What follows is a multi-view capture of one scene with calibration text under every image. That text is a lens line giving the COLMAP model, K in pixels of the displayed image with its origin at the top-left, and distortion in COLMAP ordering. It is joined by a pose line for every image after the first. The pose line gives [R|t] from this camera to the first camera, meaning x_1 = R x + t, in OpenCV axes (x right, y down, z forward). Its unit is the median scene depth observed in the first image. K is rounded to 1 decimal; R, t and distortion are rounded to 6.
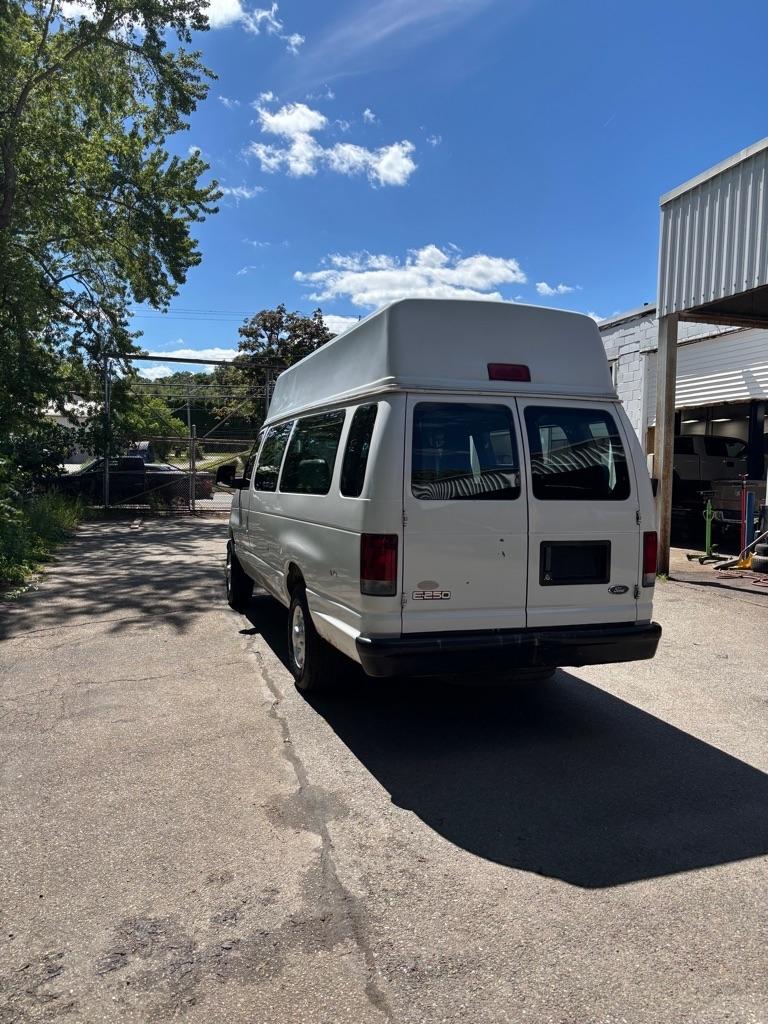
lens RADIAL K [[770.2, 0, 389.3], [0, 770.2, 503.7], [0, 0, 1]] dist [0.054087, -0.061536]
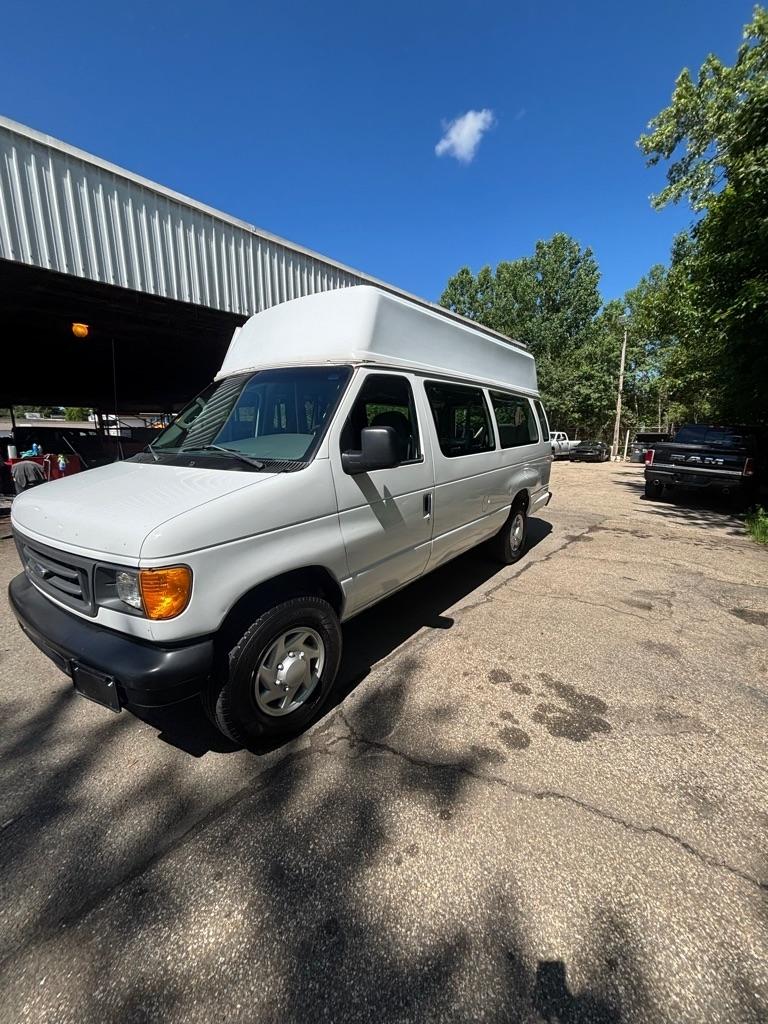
lens RADIAL K [[411.3, 0, 383.3], [0, 411.3, 511.6], [0, 0, 1]] dist [-0.003132, 0.001721]
pose [[-0.573279, -0.171235, 0.801268, -0.790347], [0.031358, 0.972617, 0.230289, -0.105188], [-0.818760, 0.157146, -0.552211, 2.070509]]
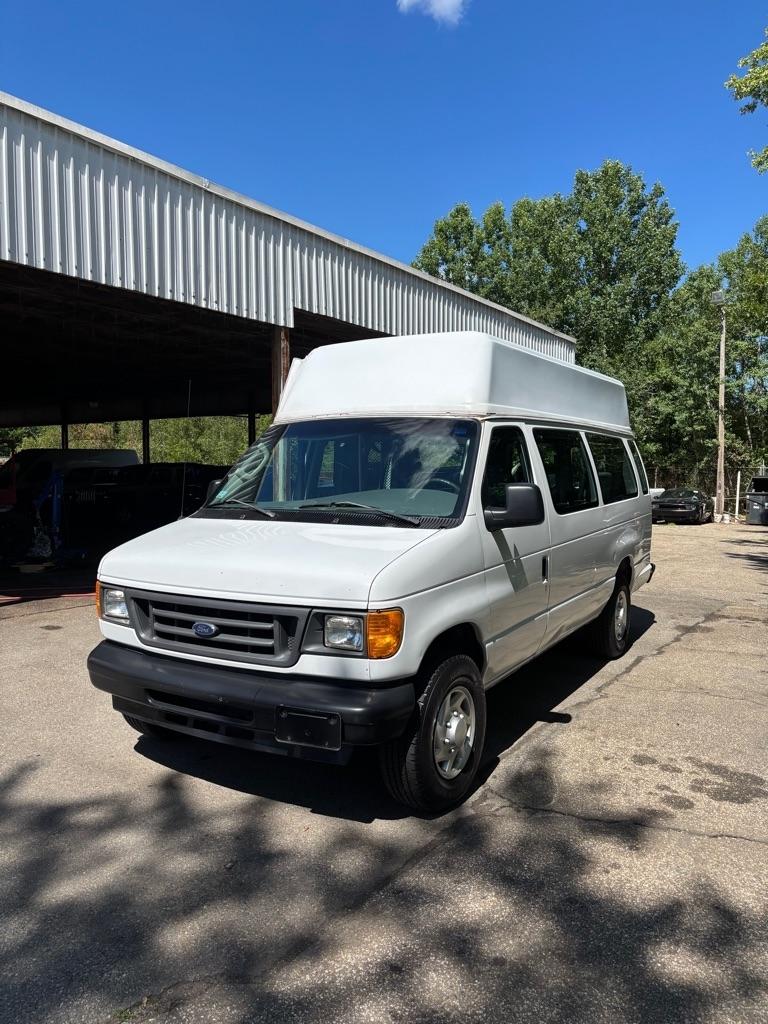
lens RADIAL K [[770.2, 0, 385.2], [0, 770.2, 505.6], [0, 0, 1]] dist [0.054087, -0.061536]
pose [[-0.656443, -0.056894, 0.752227, -0.962099], [0.018019, 0.995685, 0.091031, -0.151835], [-0.754160, 0.073311, -0.652586, 2.514065]]
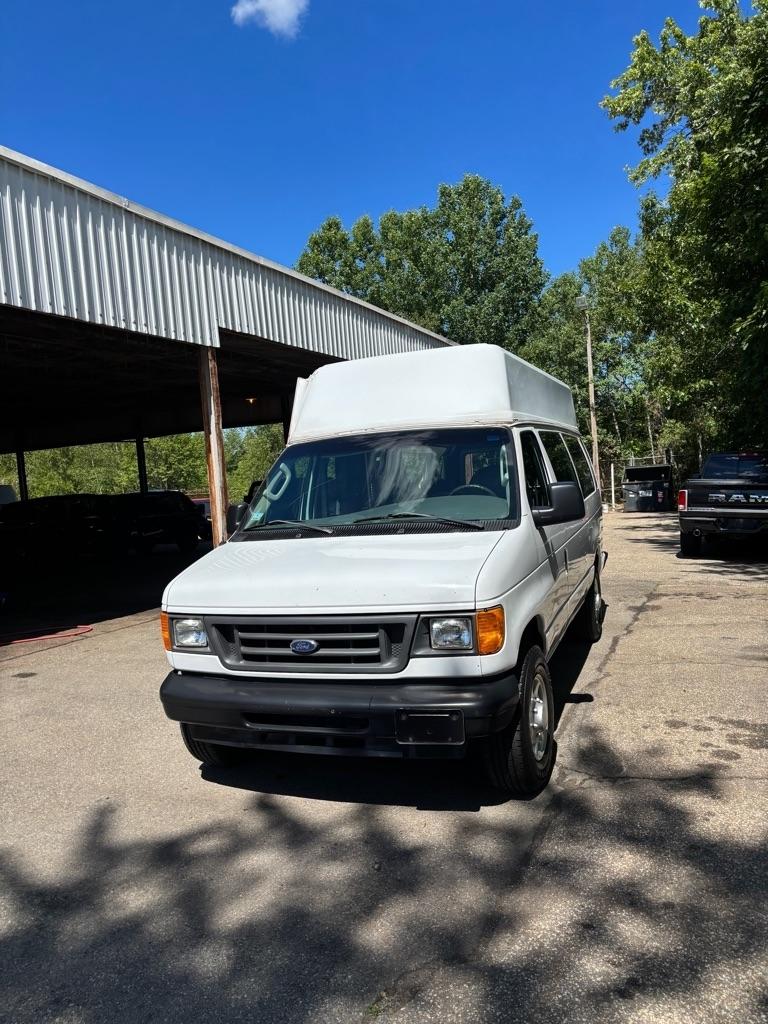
lens RADIAL K [[770.2, 0, 394.6], [0, 770.2, 520.3], [0, 0, 1]] dist [0.054087, -0.061536]
pose [[-0.778466, 0.001105, 0.627686, -0.830963], [0.083766, 0.991237, 0.102143, -0.162705], [-0.622073, 0.132094, -0.771736, 2.696441]]
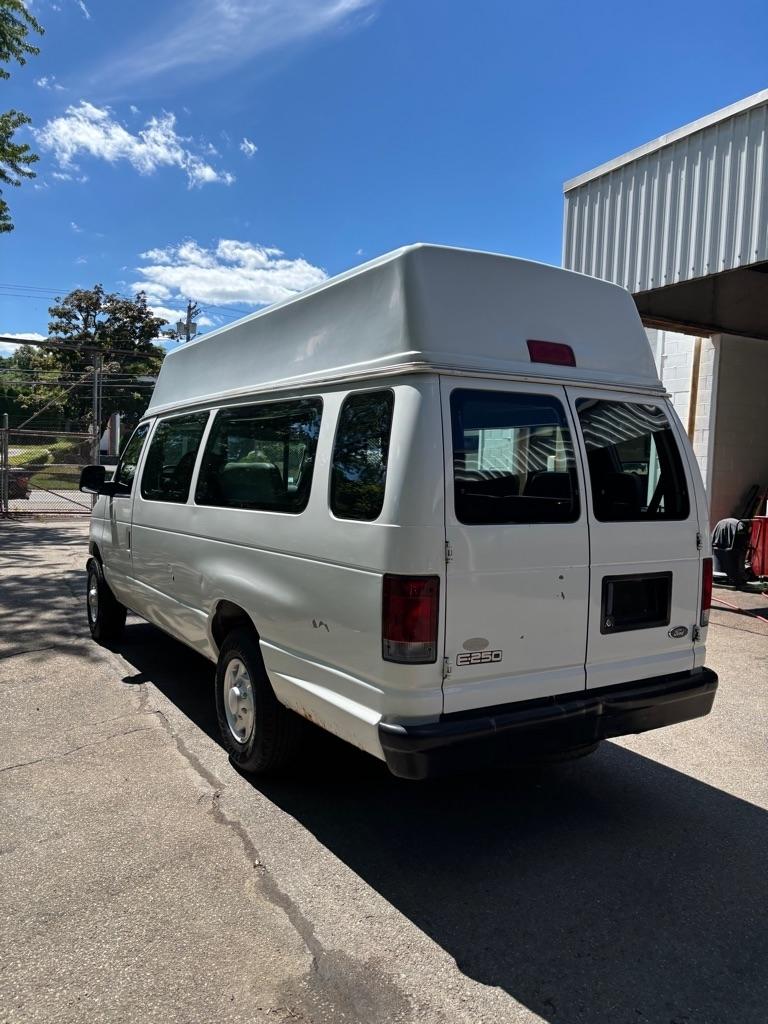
lens RADIAL K [[770.2, 0, 390.5], [0, 770.2, 516.4], [0, 0, 1]] dist [0.054087, -0.061536]
pose [[0.974017, -0.006670, 0.226377, -0.170933], [0.001896, 0.999771, 0.021302, -0.025564], [-0.226468, -0.020320, 0.973807, 0.288709]]
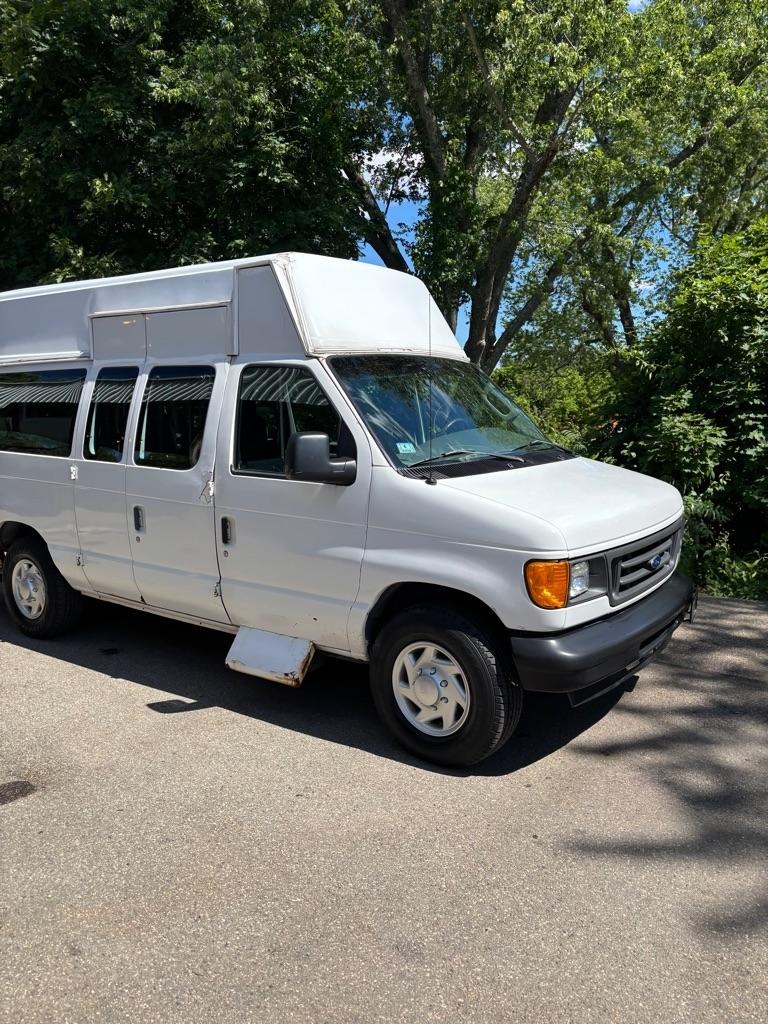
lens RADIAL K [[770.2, 0, 393.2], [0, 770.2, 510.3], [0, 0, 1]] dist [0.054087, -0.061536]
pose [[-0.816728, 0.073410, -0.572335, 0.475598], [-0.026929, 0.985944, 0.164889, -0.140149], [0.576395, 0.150082, -0.803271, 2.639931]]
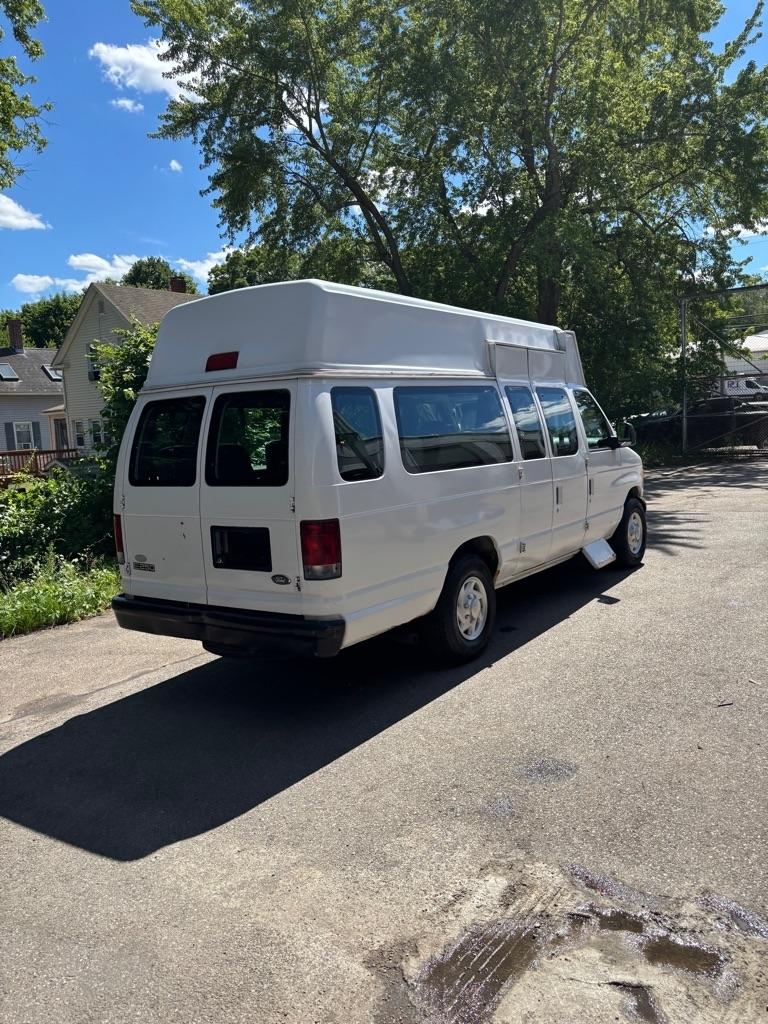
lens RADIAL K [[770.2, 0, 396.0], [0, 770.2, 502.1], [0, 0, 1]] dist [0.054087, -0.061536]
pose [[0.592825, 0.032223, -0.804686, 1.129030], [0.032547, 0.997424, 0.063919, -0.039850], [0.804673, -0.064083, 0.590250, 0.554408]]
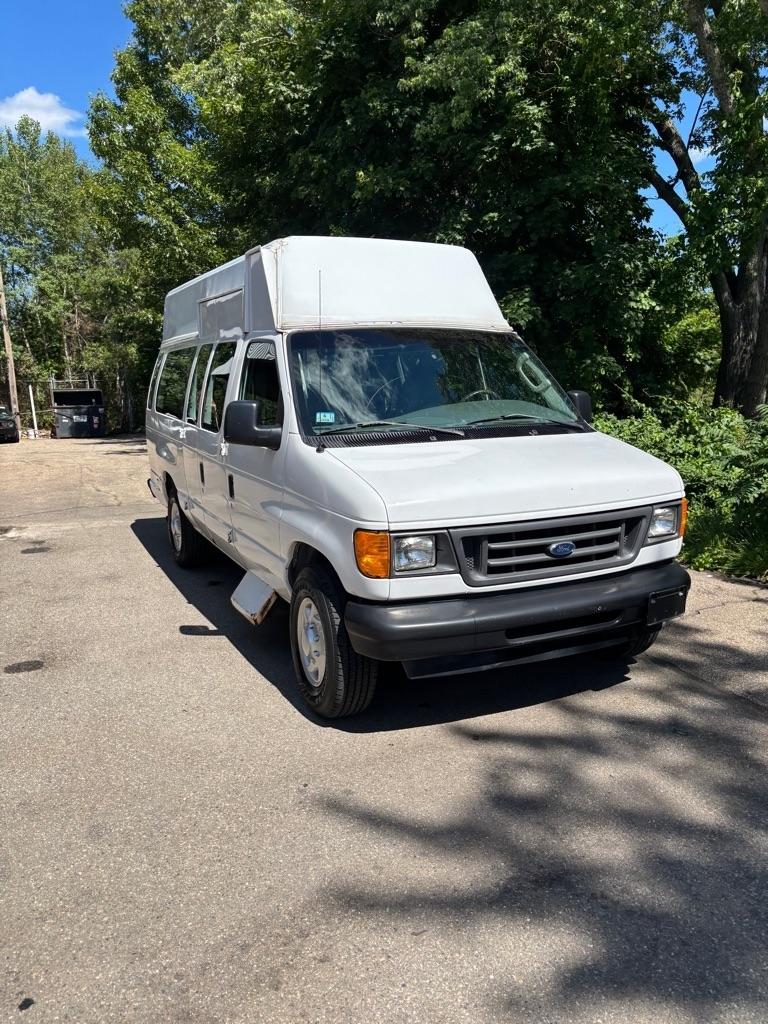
lens RADIAL K [[770.2, 0, 390.8], [0, 770.2, 514.7], [0, 0, 1]] dist [0.054087, -0.061536]
pose [[-0.991223, 0.018644, -0.130882, 0.032988], [-0.009938, 0.976697, 0.214394, -0.150662], [0.131829, 0.213813, -0.967939, 2.855652]]
